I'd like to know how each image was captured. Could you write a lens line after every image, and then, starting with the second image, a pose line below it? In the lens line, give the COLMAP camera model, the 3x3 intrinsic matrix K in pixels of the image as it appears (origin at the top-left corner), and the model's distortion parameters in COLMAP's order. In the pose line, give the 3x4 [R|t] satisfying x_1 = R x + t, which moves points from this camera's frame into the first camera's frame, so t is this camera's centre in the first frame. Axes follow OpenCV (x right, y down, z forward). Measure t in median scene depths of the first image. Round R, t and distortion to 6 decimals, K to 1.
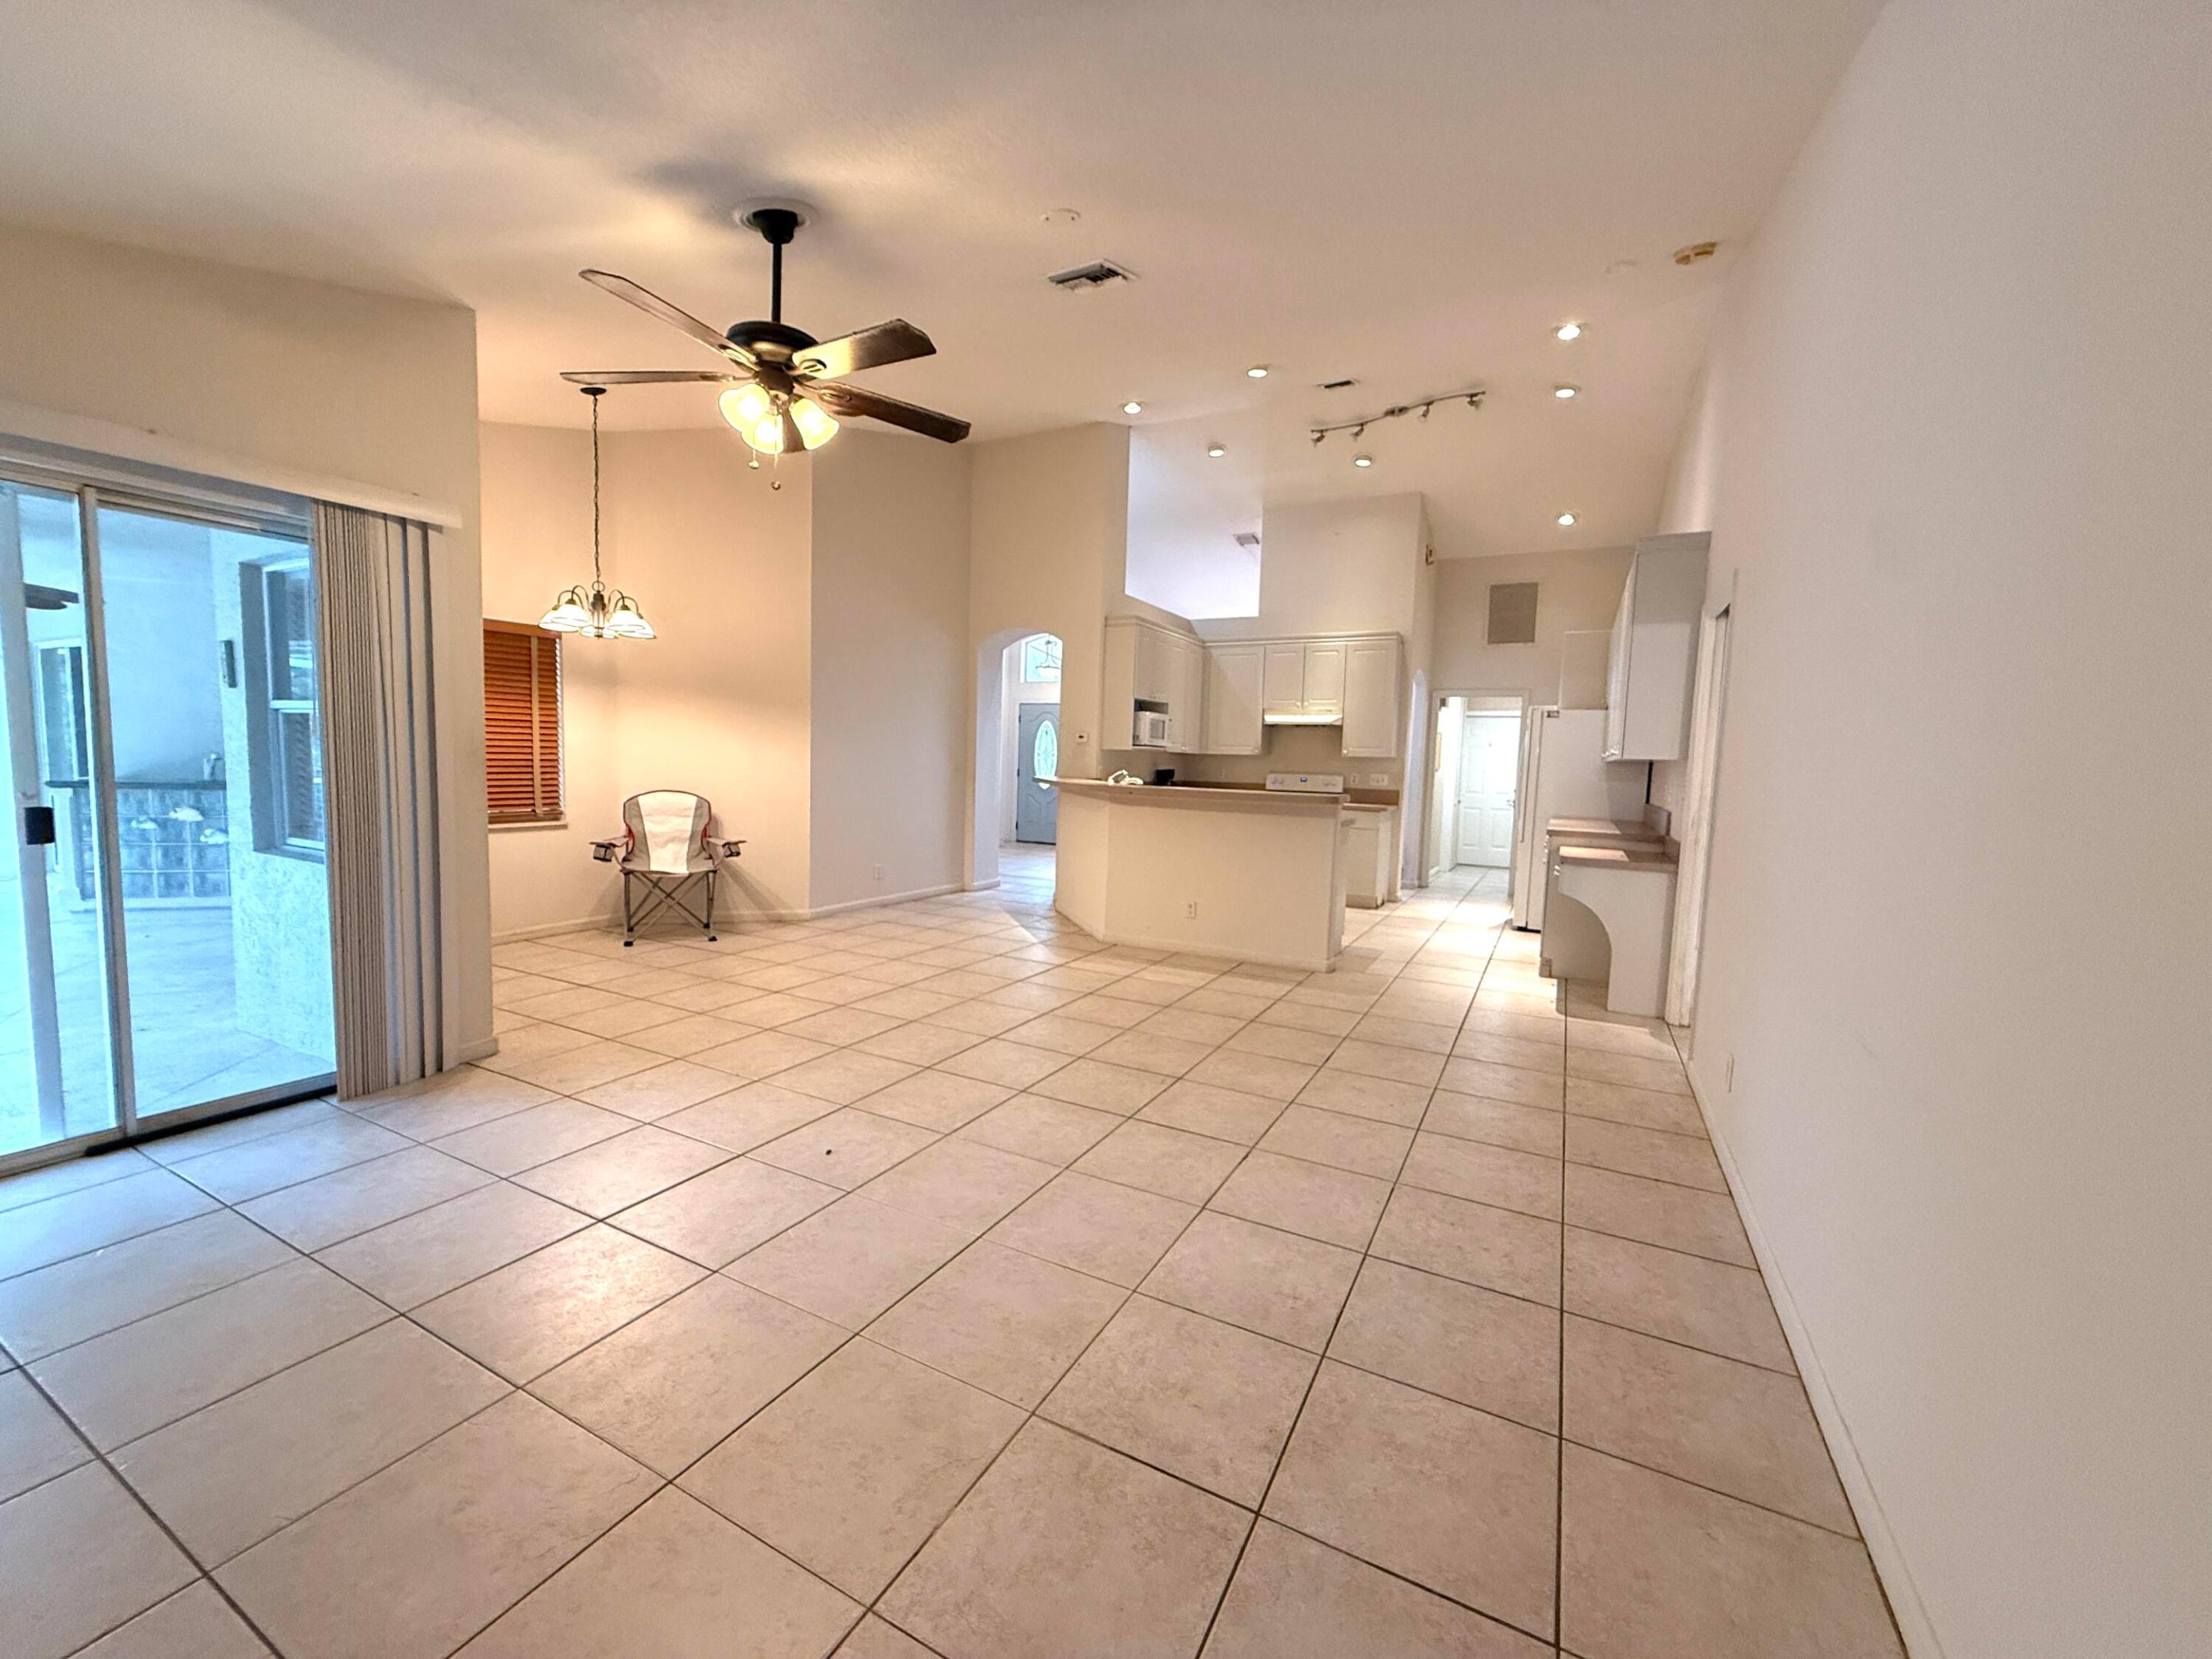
lens RADIAL K [[879.0, 0, 1101.4], [0, 879.0, 831.3], [0, 0, 1]] dist [0.000880, -0.000178]
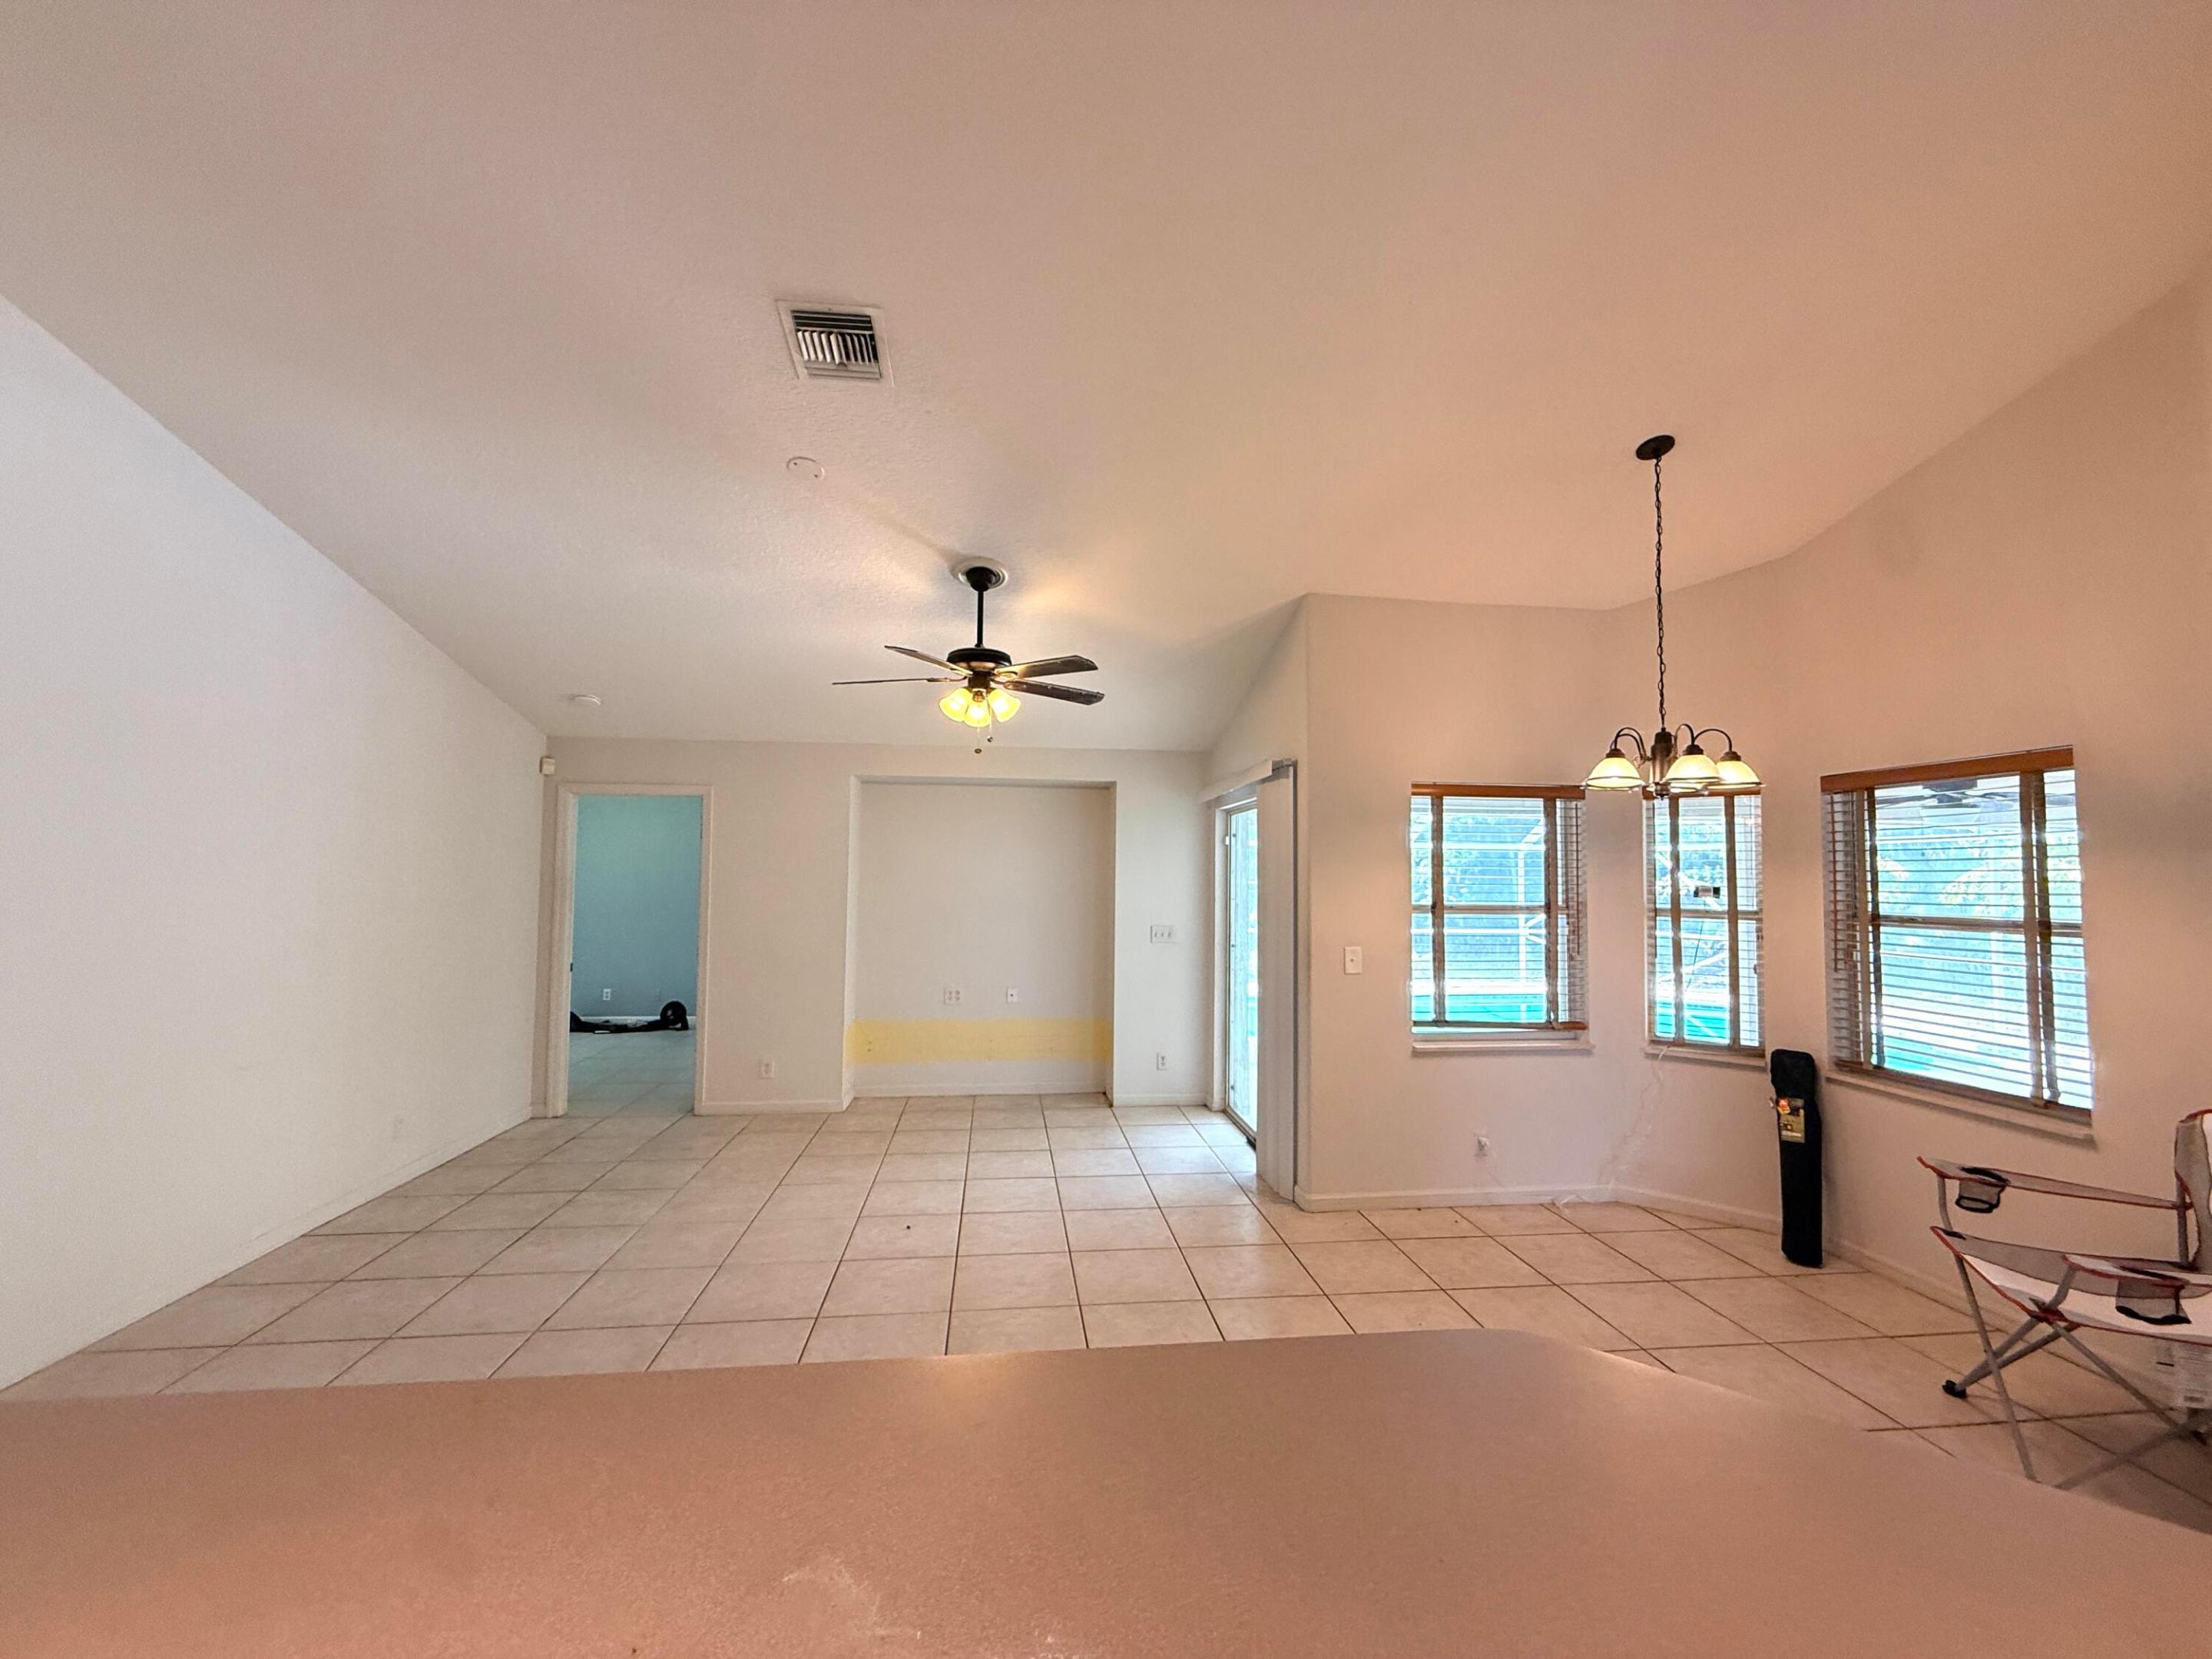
lens RADIAL K [[879.0, 0, 1101.4], [0, 879.0, 831.3], [0, 0, 1]] dist [0.000880, -0.000178]
pose [[-0.821932, -0.068826, -0.565412, 0.107696], [-0.083178, 0.996535, -0.000390, -0.113252], [0.563480, 0.046709, -0.824808, 0.933588]]
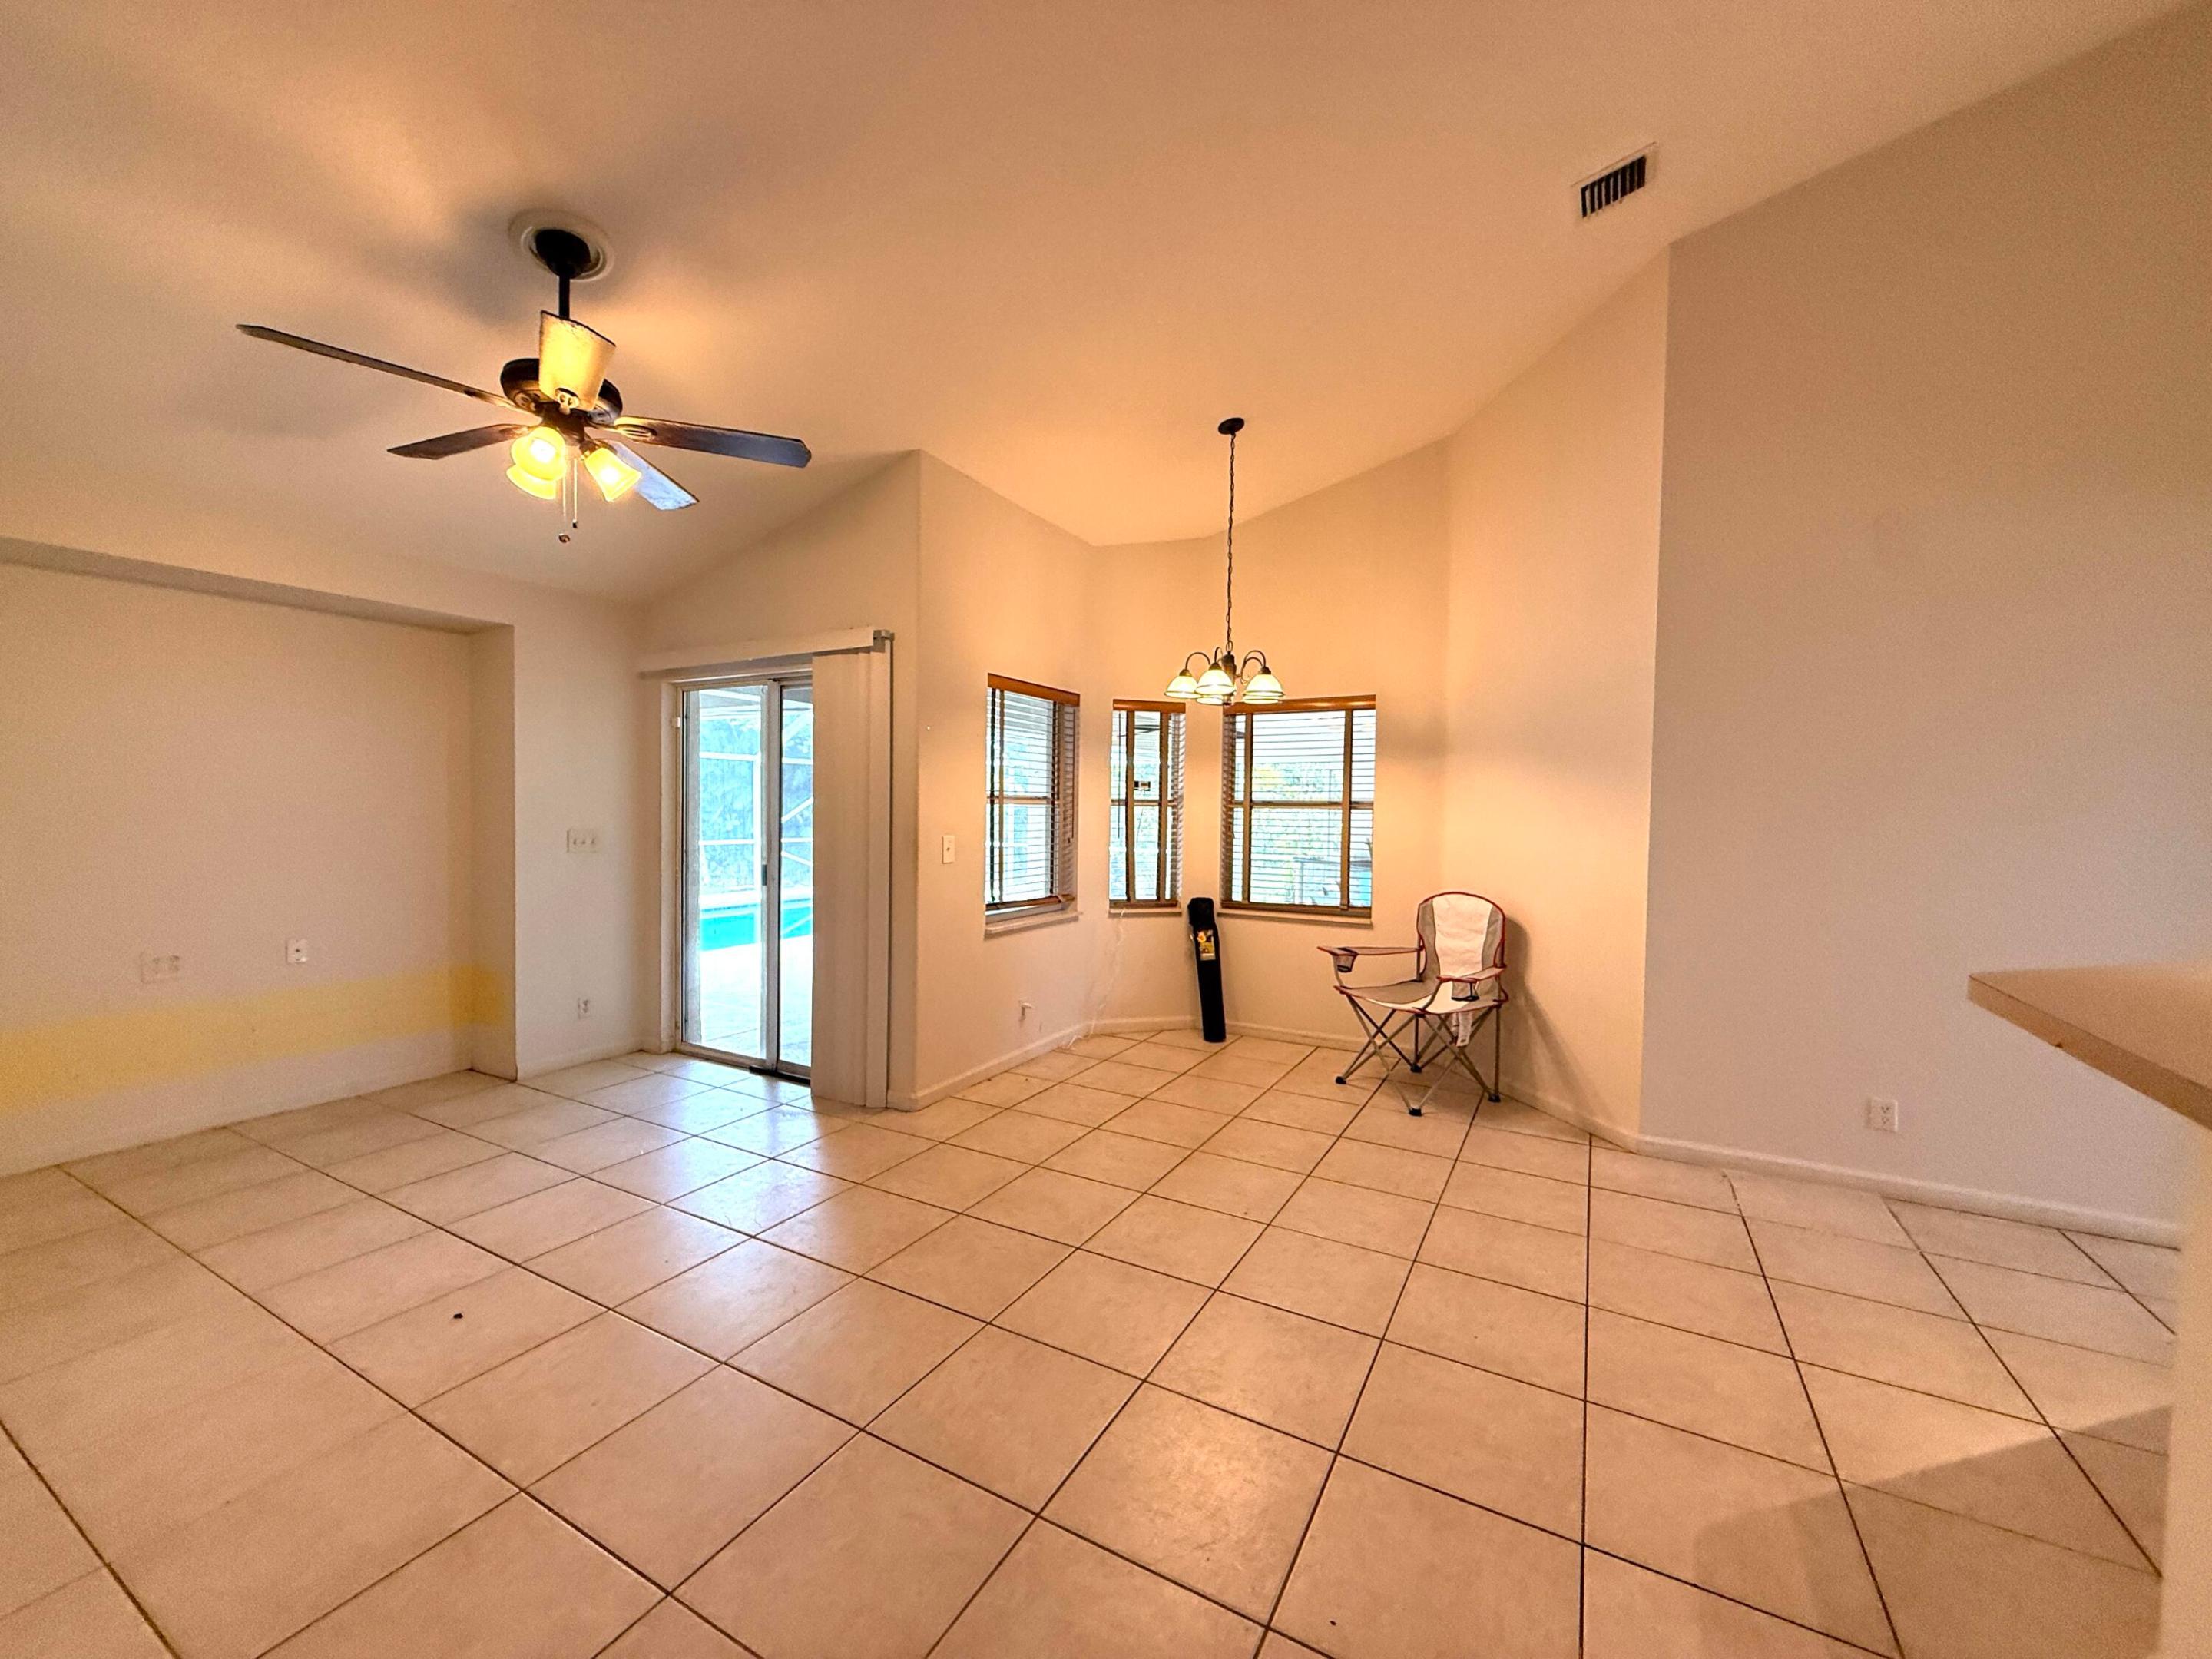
lens RADIAL K [[879.0, 0, 1101.4], [0, 879.0, 831.3], [0, 0, 1]] dist [0.000880, -0.000178]
pose [[-0.020689, -0.002638, -0.999782, 0.208735], [-0.097626, 0.995223, -0.000606, -0.060775], [0.995008, 0.097592, -0.020848, 0.647040]]
